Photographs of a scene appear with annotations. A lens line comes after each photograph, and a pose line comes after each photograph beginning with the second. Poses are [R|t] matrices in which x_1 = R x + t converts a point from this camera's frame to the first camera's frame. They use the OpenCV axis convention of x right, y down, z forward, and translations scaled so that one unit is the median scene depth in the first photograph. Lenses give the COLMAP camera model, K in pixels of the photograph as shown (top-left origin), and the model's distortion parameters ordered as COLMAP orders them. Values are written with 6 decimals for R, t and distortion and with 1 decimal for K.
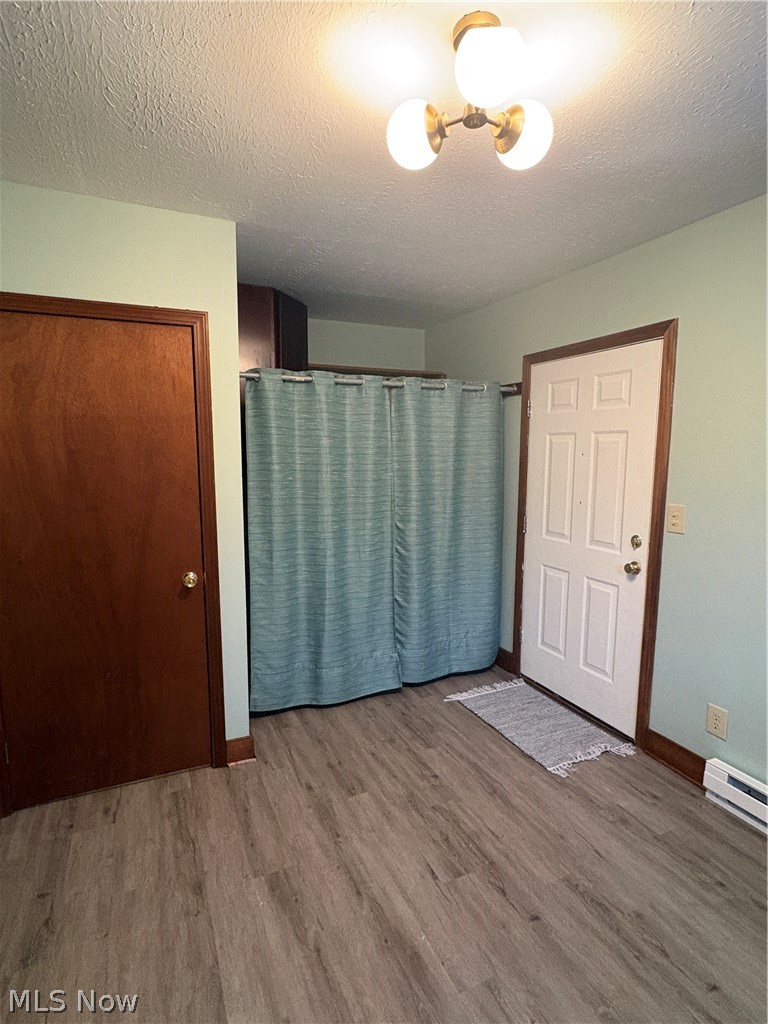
lens RADIAL K [[526.3, 0, 381.6], [0, 526.3, 513.4], [0, 0, 1]] dist [-0.000731, 0.000219]
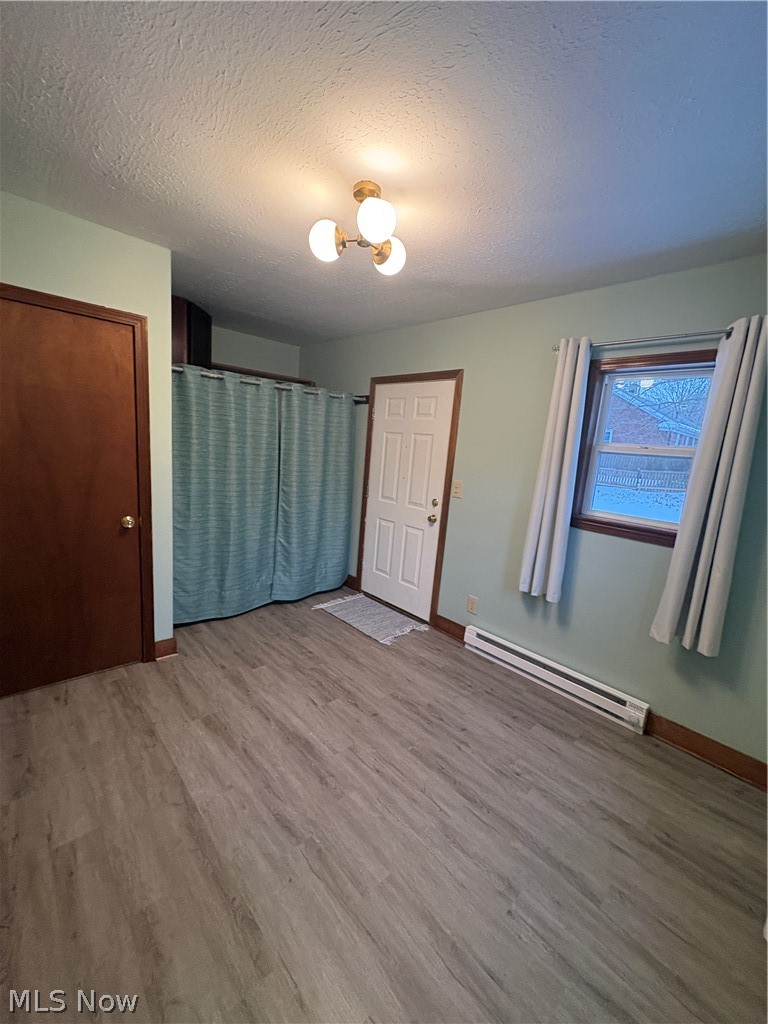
lens RADIAL K [[407.0, 0, 382.9], [0, 407.0, 513.0], [0, 0, 1]] dist [-0.000040, 0.000086]
pose [[0.944609, 0.016805, 0.327767, -0.098028], [-0.036706, 0.997832, 0.054627, 0.024733], [-0.326139, -0.063632, 0.943178, -0.168747]]
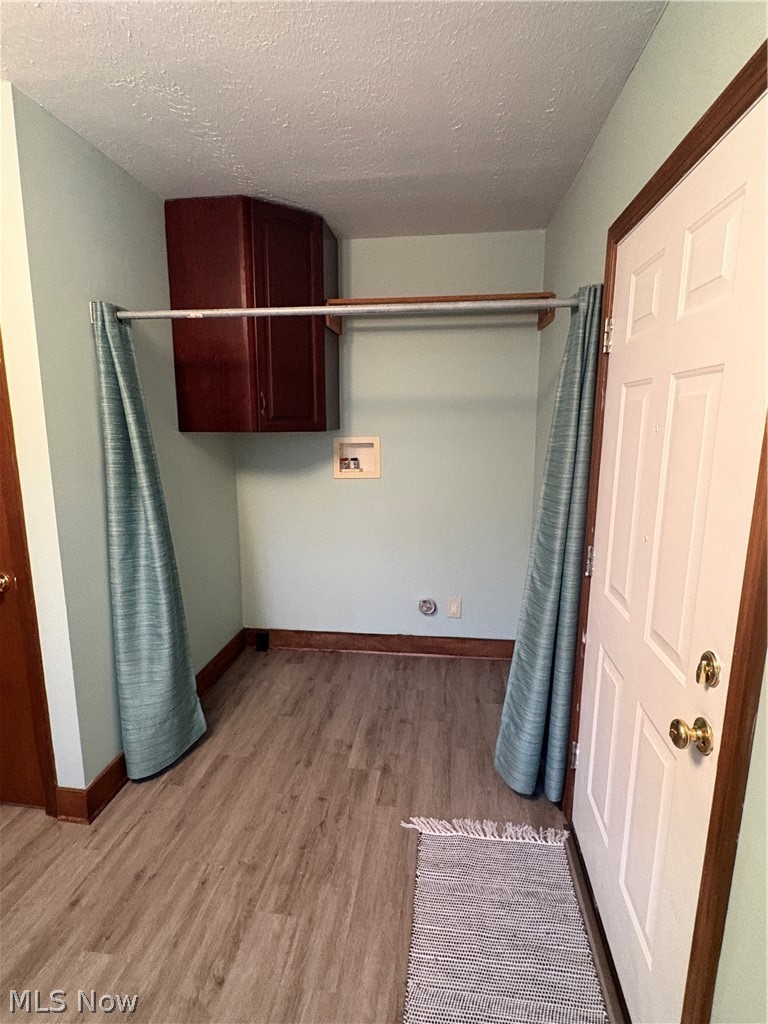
lens RADIAL K [[526.3, 0, 383.1], [0, 526.3, 508.3], [0, 0, 1]] dist [-0.000731, 0.000219]
pose [[0.847071, 0.091694, -0.523511, 0.539609], [-0.065794, 0.995520, 0.067909, -0.077004], [0.527392, -0.023080, 0.849309, 0.647998]]
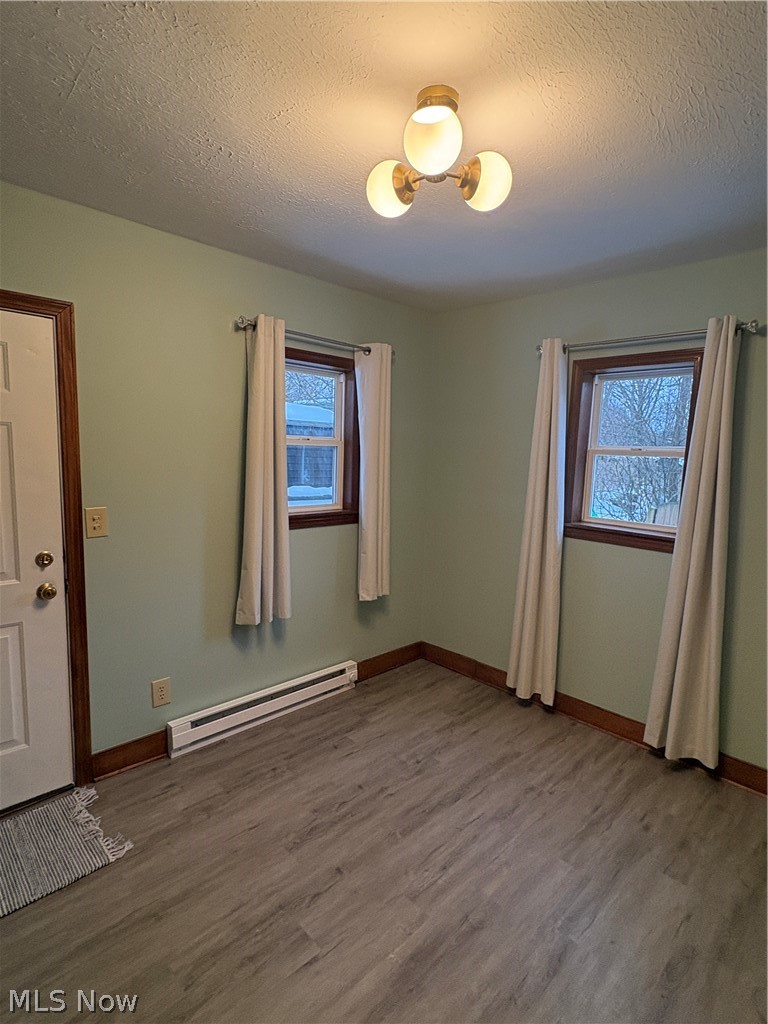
lens RADIAL K [[526.3, 0, 380.8], [0, 526.3, 514.3], [0, 0, 1]] dist [-0.000731, 0.000219]
pose [[-0.338515, -0.126553, 0.932412, -0.516749], [0.084436, 0.982831, 0.164051, -0.121667], [-0.937165, 0.134263, -0.322018, 0.869355]]
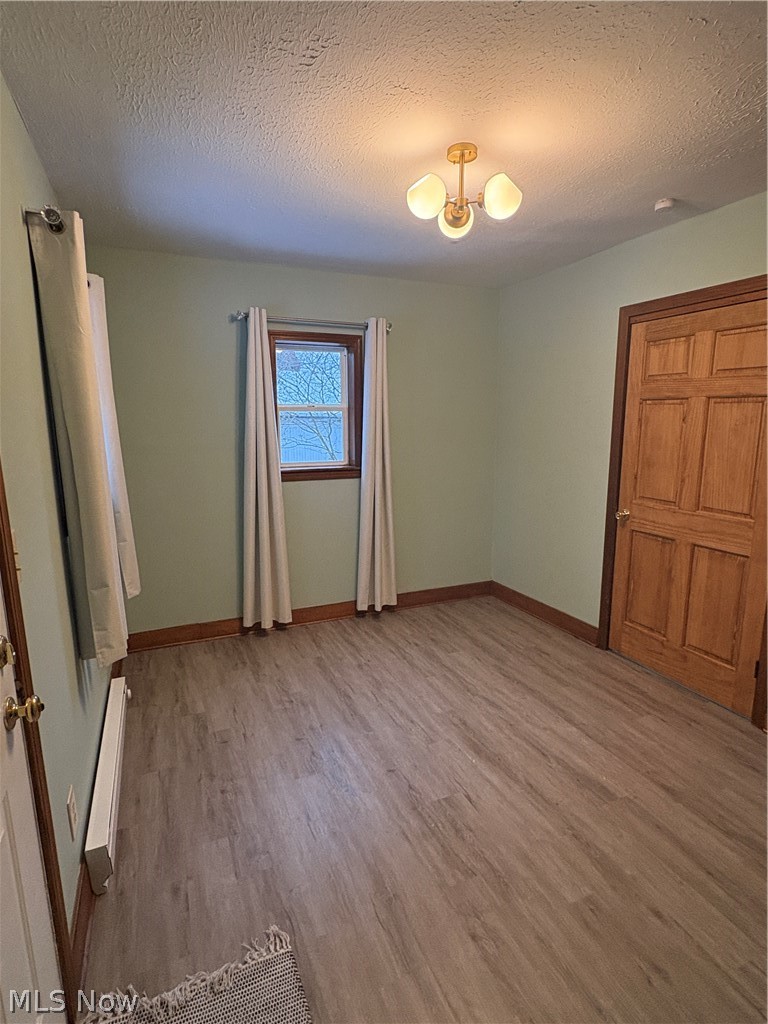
lens RADIAL K [[526.3, 0, 383.8], [0, 526.3, 511.7], [0, 0, 1]] dist [-0.000731, 0.000219]
pose [[-0.999860, 0.002404, 0.016537, 0.211282], [0.007227, 0.954468, 0.298227, -0.189368], [-0.015067, 0.298305, -0.954352, 1.534553]]
